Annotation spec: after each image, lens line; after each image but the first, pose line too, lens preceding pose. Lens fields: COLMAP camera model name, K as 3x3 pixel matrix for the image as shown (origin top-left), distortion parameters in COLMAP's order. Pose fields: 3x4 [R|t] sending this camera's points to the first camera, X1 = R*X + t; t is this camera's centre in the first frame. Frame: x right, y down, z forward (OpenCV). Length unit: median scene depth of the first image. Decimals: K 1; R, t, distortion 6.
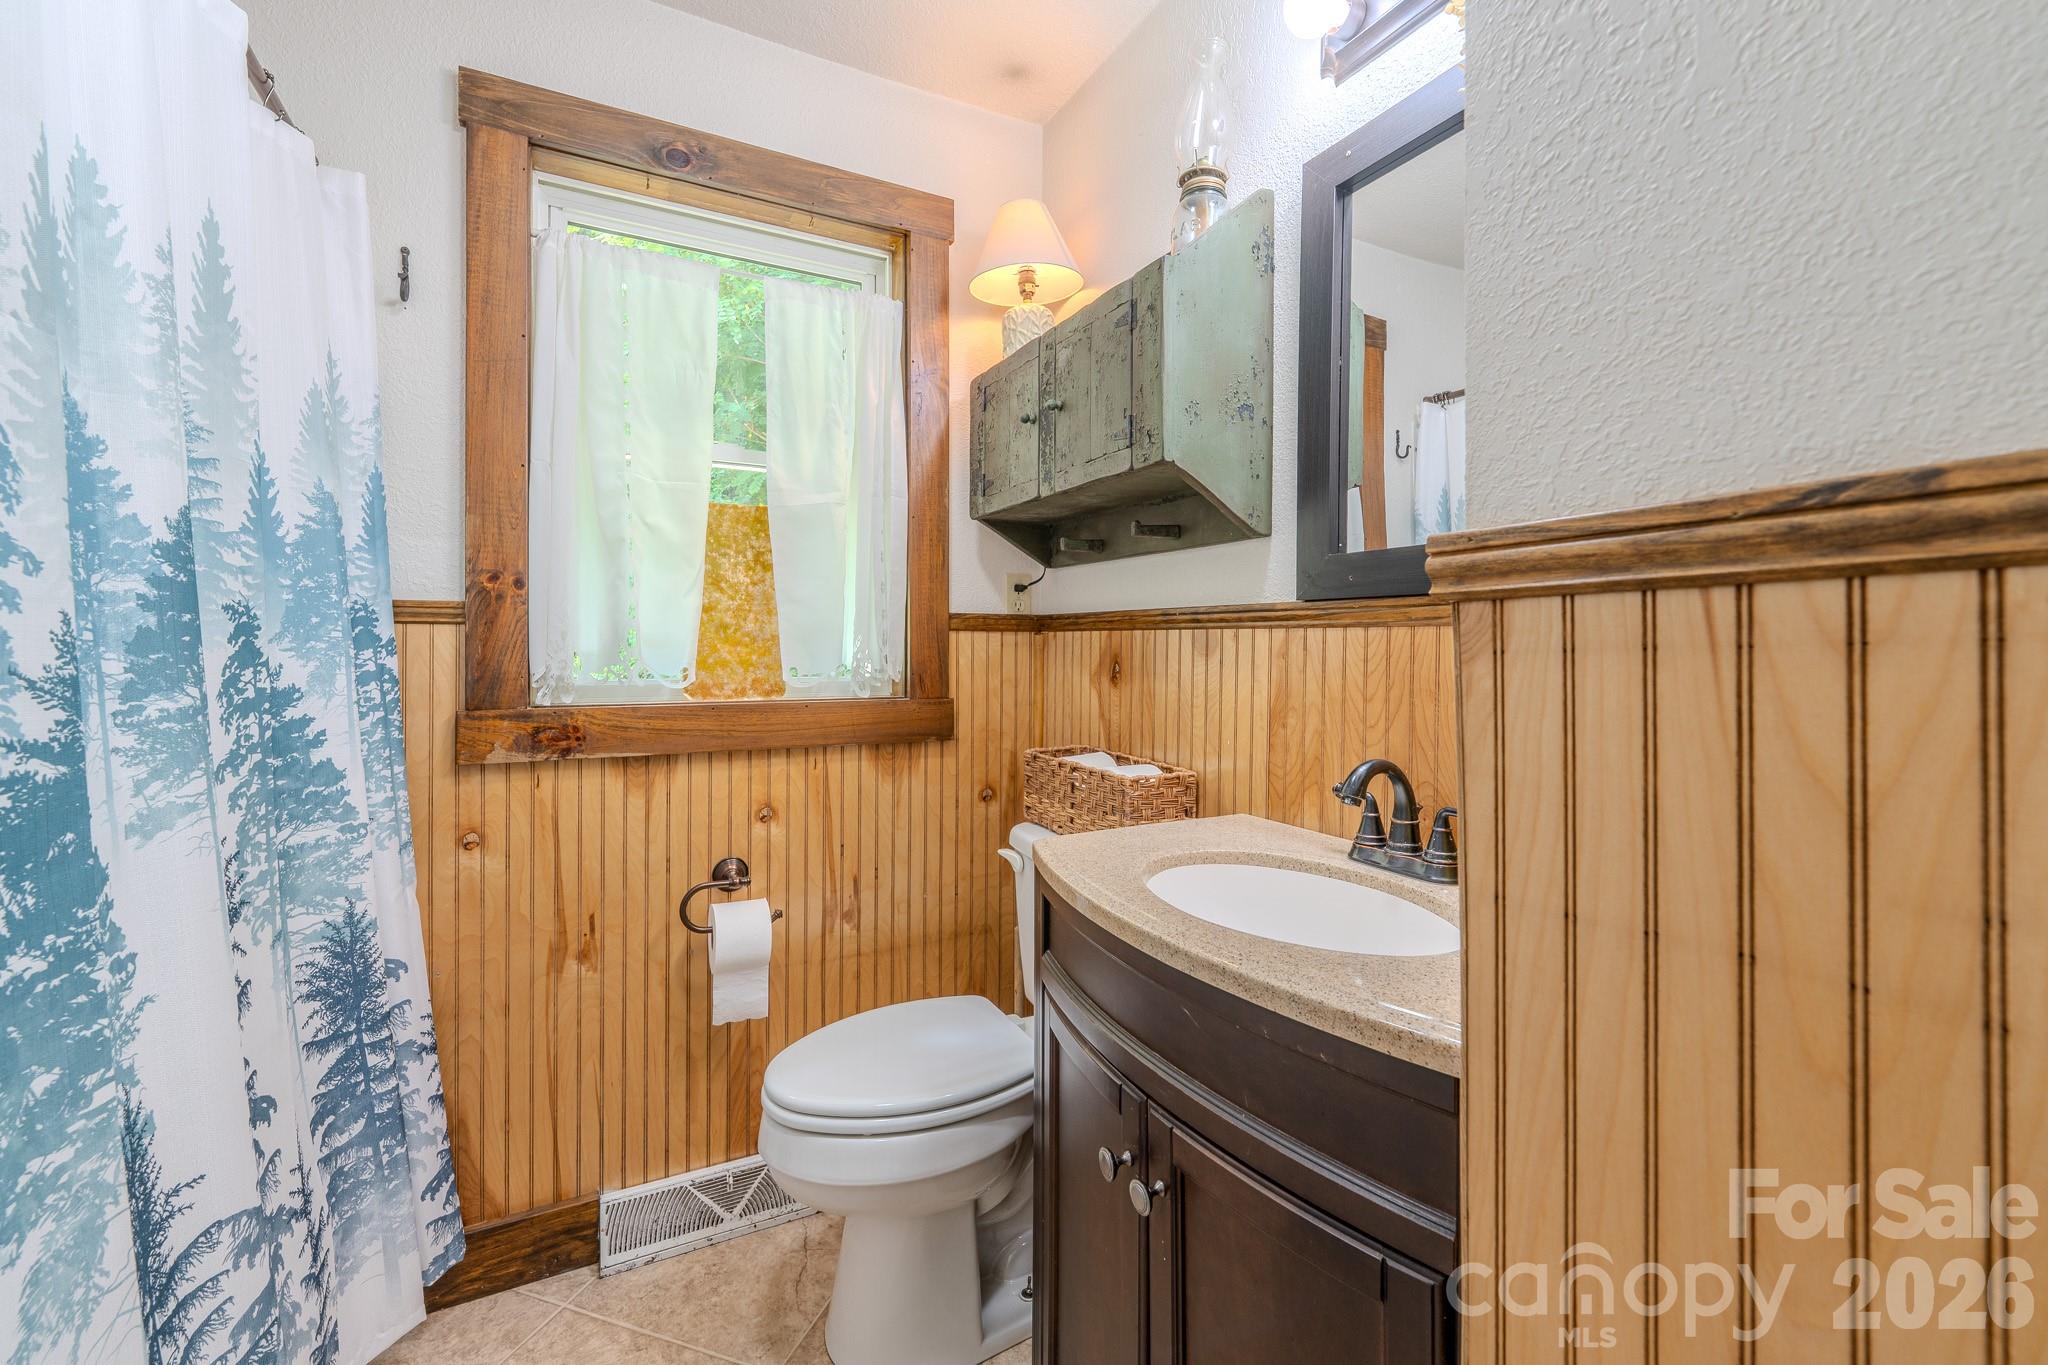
lens RADIAL K [[836.7, 0, 1067.9], [0, 836.7, 650.6], [0, 0, 1]] dist [0.001751, -0.002107]
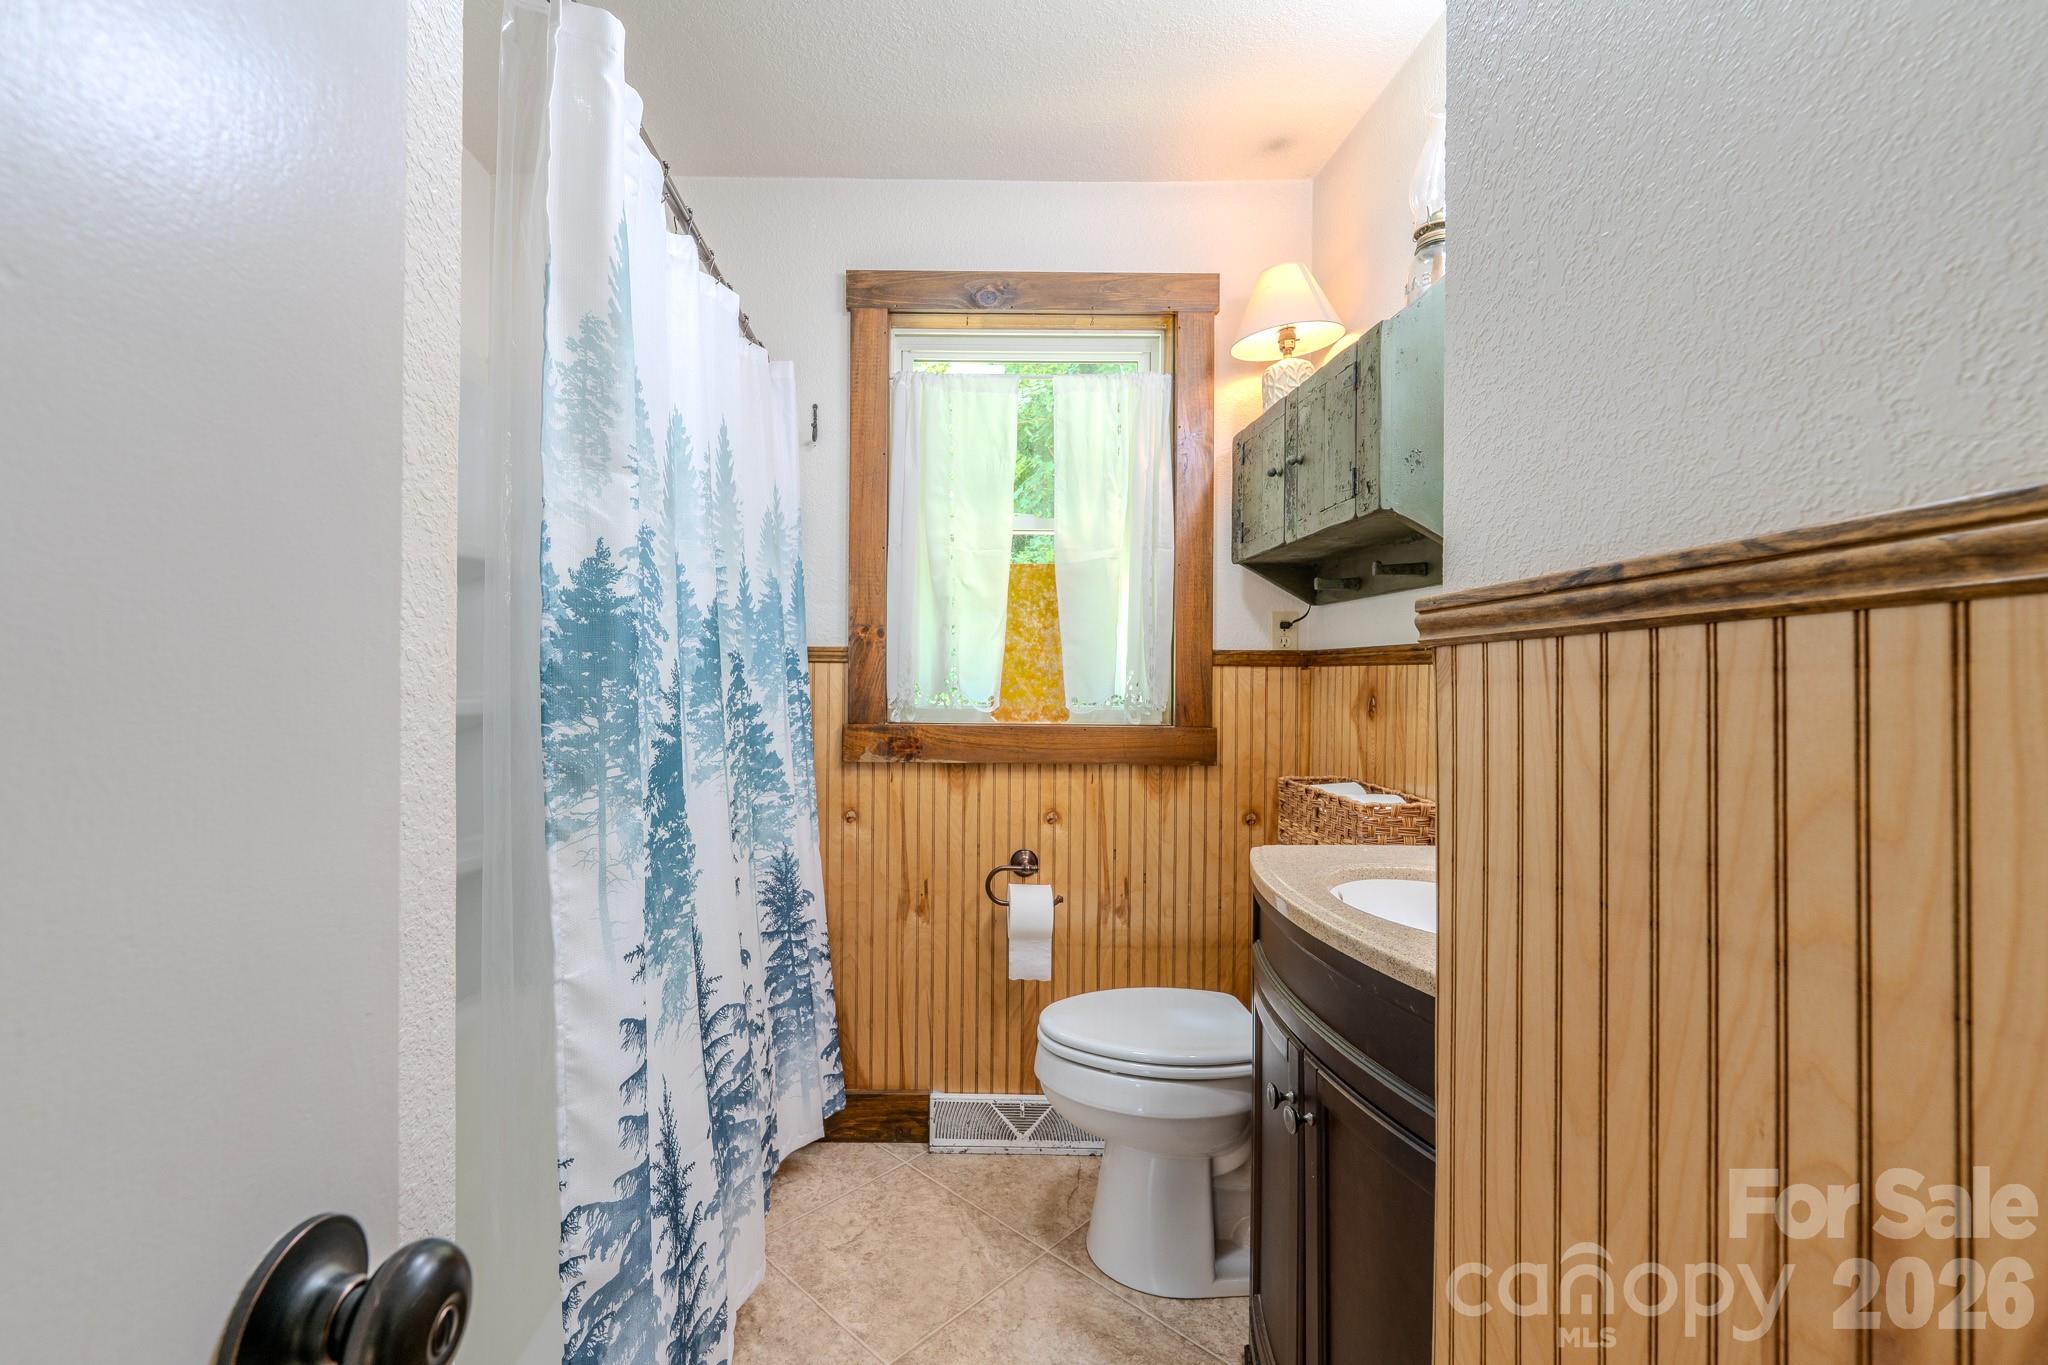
lens RADIAL K [[836.7, 0, 1029.0], [0, 836.7, 678.5], [0, 0, 1]] dist [0.001751, -0.002107]
pose [[0.917405, -0.001281, -0.397953, 0.109638], [-0.003040, 0.999943, -0.010227, 0.006528], [0.397944, 0.010592, 0.917349, -0.156287]]
